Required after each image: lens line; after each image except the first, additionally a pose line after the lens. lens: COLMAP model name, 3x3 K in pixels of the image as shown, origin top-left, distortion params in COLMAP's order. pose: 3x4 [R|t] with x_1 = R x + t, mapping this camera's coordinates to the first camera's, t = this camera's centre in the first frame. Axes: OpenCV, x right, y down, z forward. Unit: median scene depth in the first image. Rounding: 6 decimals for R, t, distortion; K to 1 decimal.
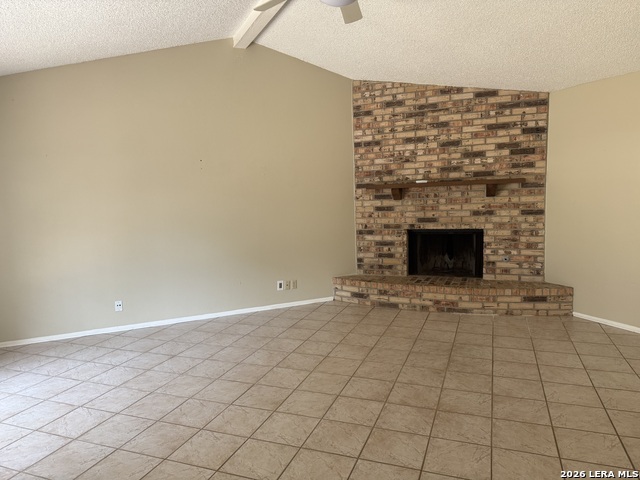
lens RADIAL K [[440.1, 0, 320.5], [0, 440.1, 237.6], [0, 0, 1]] dist [0.025283, -0.040145]
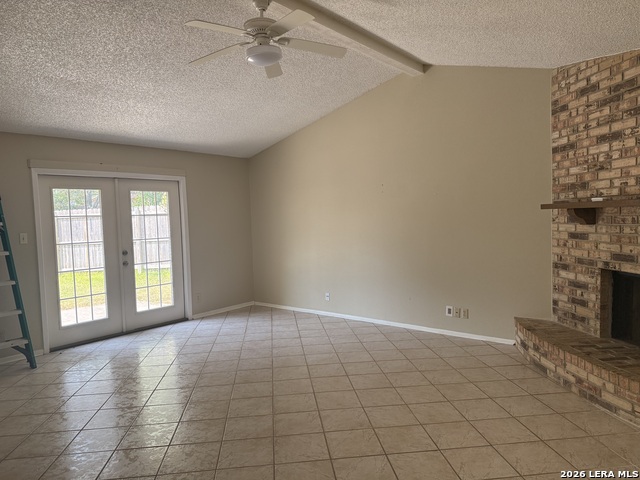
lens RADIAL K [[440.1, 0, 307.9], [0, 440.1, 224.4], [0, 0, 1]] dist [0.025283, -0.040145]
pose [[0.489900, 0.044913, -0.870621, 0.561825], [-0.094134, 0.995558, -0.001611, -0.042604], [0.866682, 0.082744, 0.491951, 0.269540]]
